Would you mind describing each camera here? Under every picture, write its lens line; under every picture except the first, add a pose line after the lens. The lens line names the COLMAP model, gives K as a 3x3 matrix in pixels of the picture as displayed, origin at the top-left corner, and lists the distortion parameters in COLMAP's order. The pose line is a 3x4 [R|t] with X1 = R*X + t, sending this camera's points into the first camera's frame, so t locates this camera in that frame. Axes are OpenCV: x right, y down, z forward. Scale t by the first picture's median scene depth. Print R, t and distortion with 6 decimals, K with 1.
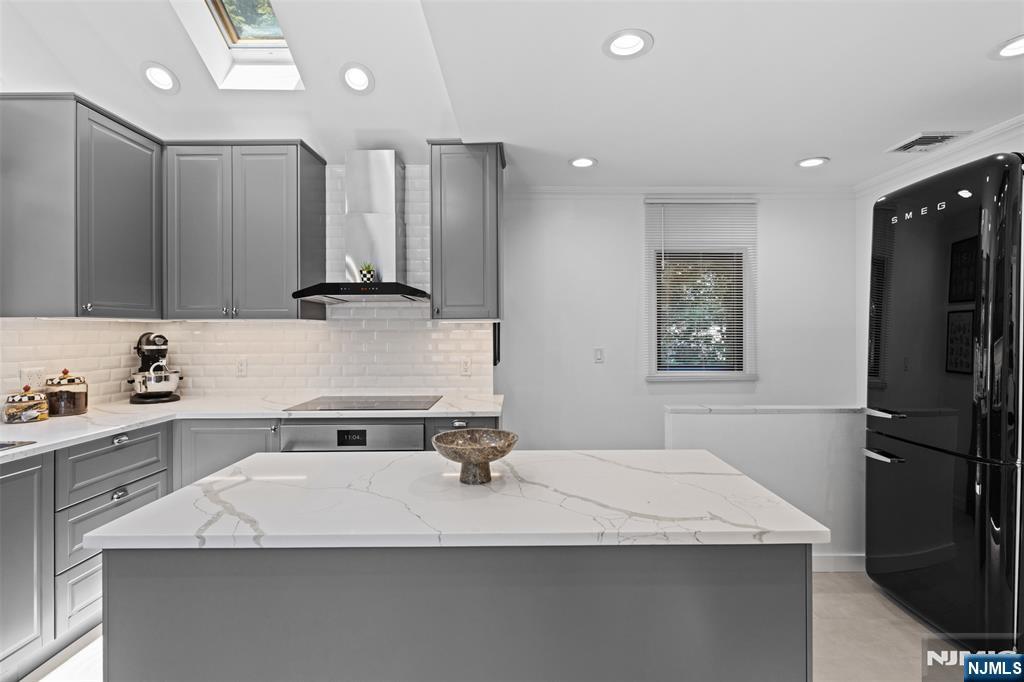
lens RADIAL K [[475.8, 0, 513.7], [0, 475.8, 328.6], [0, 0, 1]] dist [0.000015, -0.000095]
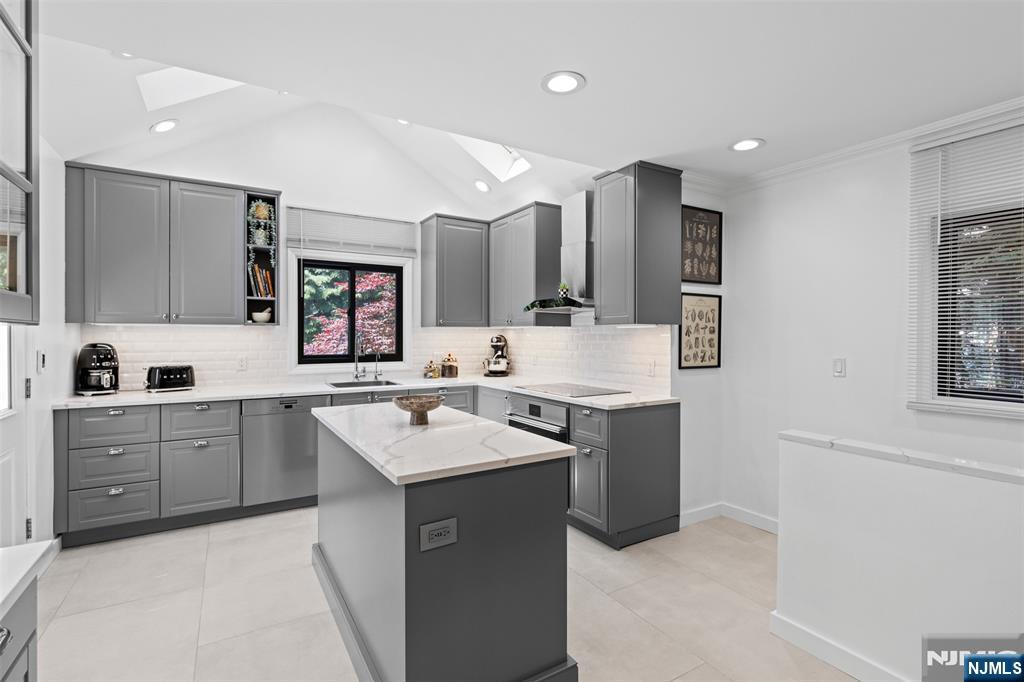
lens RADIAL K [[471.8, 0, 511.6], [0, 471.8, 336.2], [0, 0, 1]] dist [-0.013482, -0.000078]
pose [[0.526553, 0.007382, -0.850110, 0.700292], [0.000092, 0.999962, 0.008741, -0.002078], [0.850142, -0.004681, 0.526532, 0.180030]]
